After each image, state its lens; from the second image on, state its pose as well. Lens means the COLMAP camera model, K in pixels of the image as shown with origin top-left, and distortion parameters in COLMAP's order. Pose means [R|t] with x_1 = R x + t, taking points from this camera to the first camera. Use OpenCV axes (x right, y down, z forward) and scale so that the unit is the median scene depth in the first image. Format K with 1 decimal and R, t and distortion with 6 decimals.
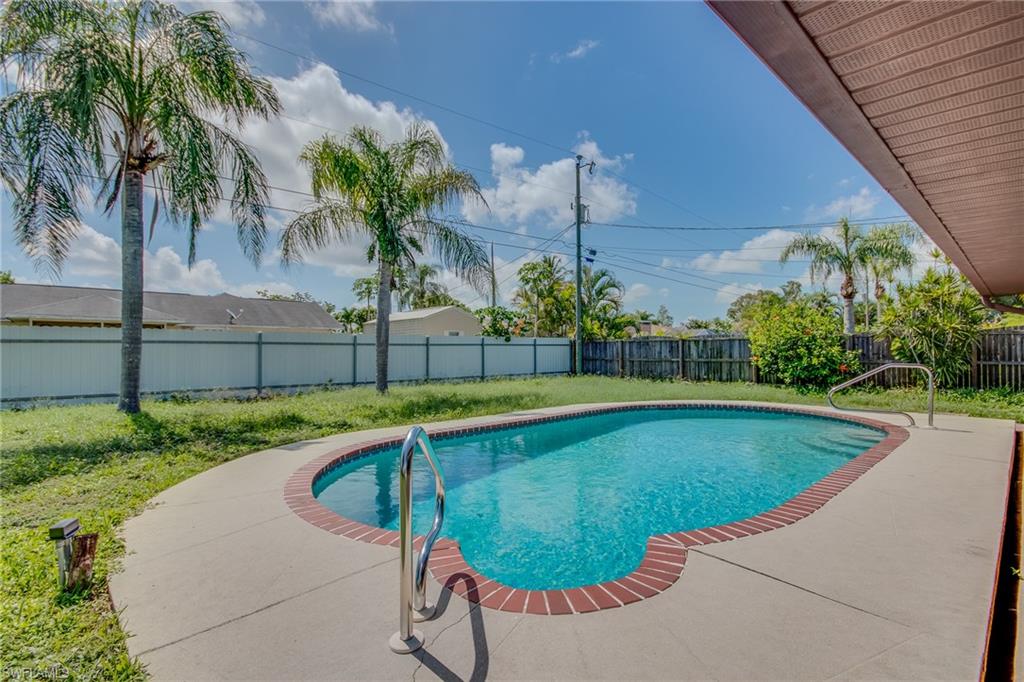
lens RADIAL K [[475.6, 0, 514.3], [0, 475.6, 344.9], [0, 0, 1]] dist [0.010205, -0.012809]
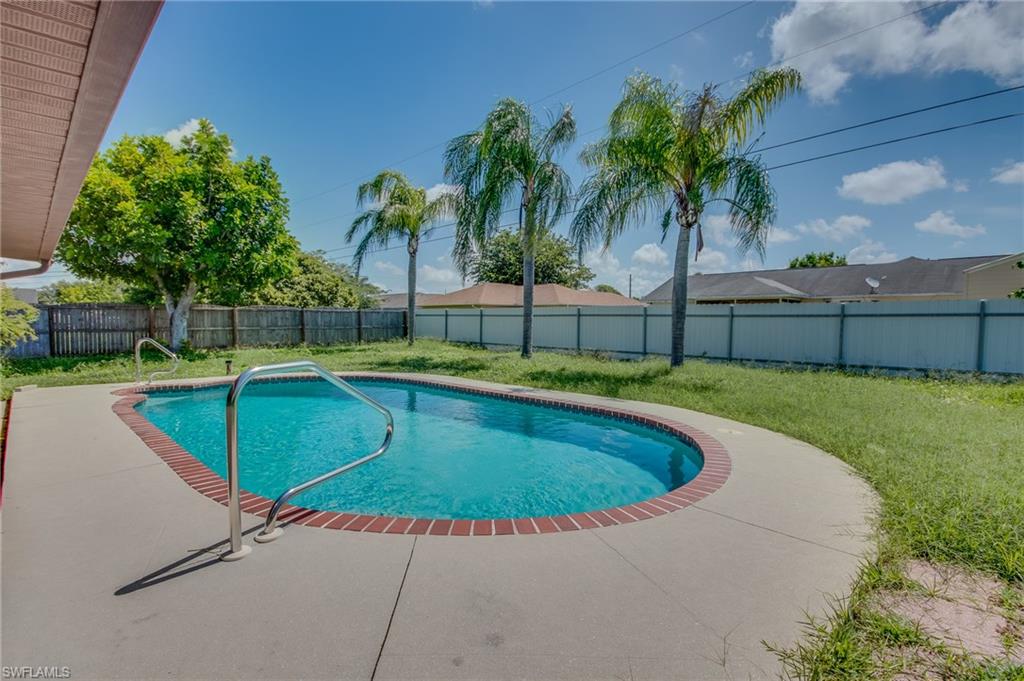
lens RADIAL K [[475.6, 0, 514.3], [0, 475.6, 344.4], [0, 0, 1]] dist [0.010205, -0.012809]
pose [[0.026440, 0.051513, -0.998322, 0.646040], [0.003028, 0.998663, 0.051611, 0.006126], [0.999646, -0.004388, 0.026248, 0.645208]]
